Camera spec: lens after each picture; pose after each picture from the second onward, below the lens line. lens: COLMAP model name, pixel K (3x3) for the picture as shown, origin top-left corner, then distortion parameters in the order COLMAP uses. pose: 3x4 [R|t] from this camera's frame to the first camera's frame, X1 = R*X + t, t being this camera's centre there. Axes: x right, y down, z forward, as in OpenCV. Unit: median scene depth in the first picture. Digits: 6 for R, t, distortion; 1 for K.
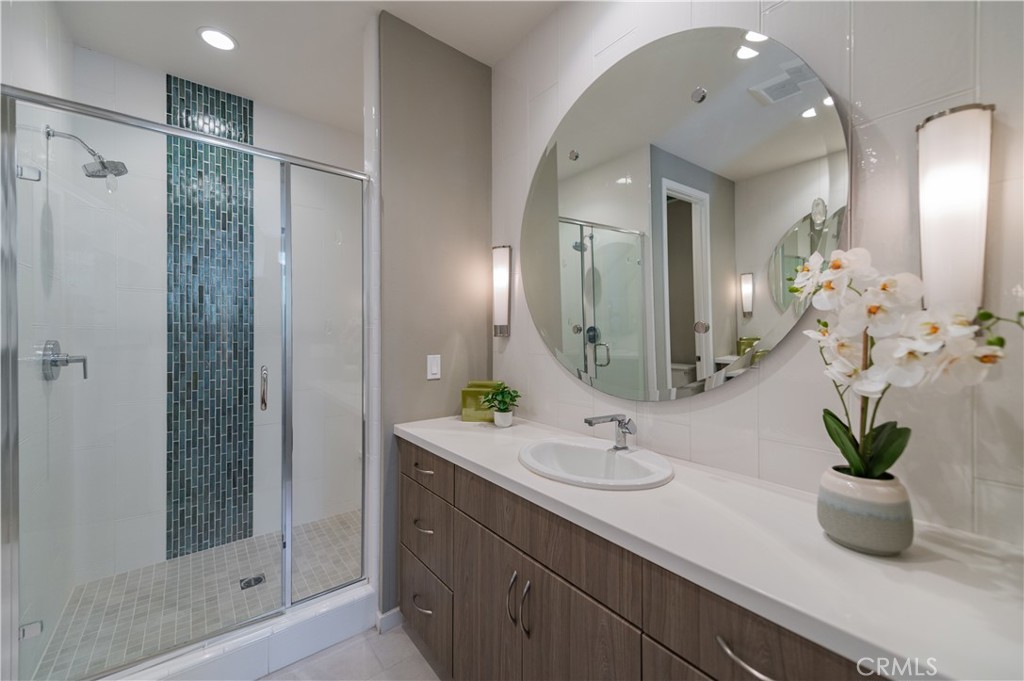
lens RADIAL K [[399.5, 0, 513.9], [0, 399.5, 336.1], [0, 0, 1]] dist [0.004263, -0.001918]
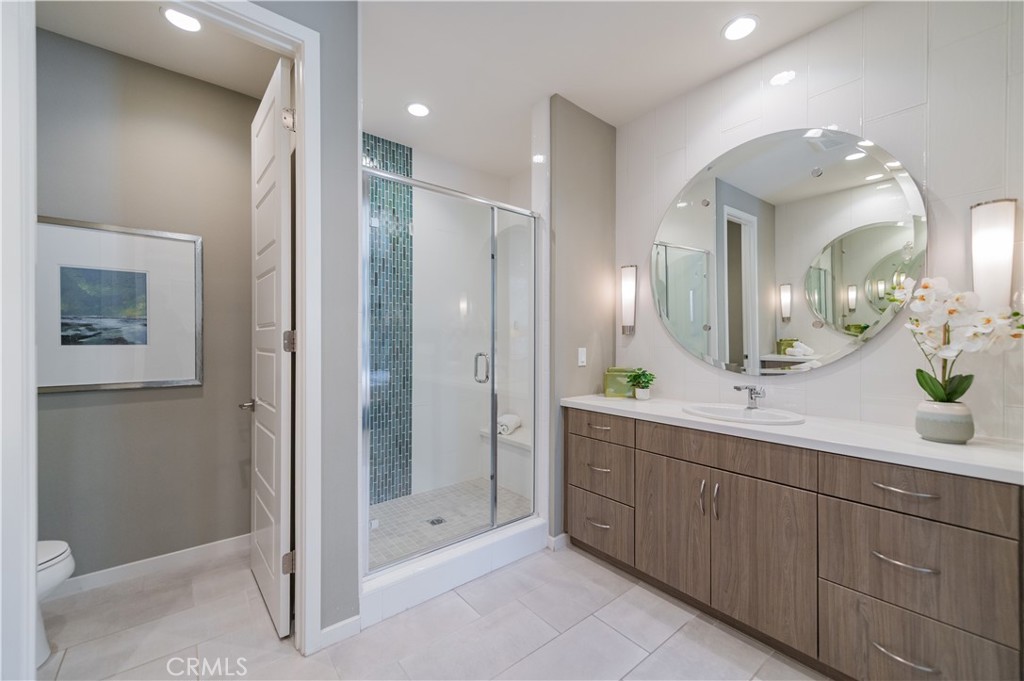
lens RADIAL K [[399.5, 0, 507.9], [0, 399.5, 342.9], [0, 0, 1]] dist [0.004263, -0.001918]
pose [[0.999999, 0.001098, -0.000035, -0.483007], [-0.001098, 0.999999, -0.000532, 0.034678], [0.000035, 0.000532, 1.000000, -0.355587]]
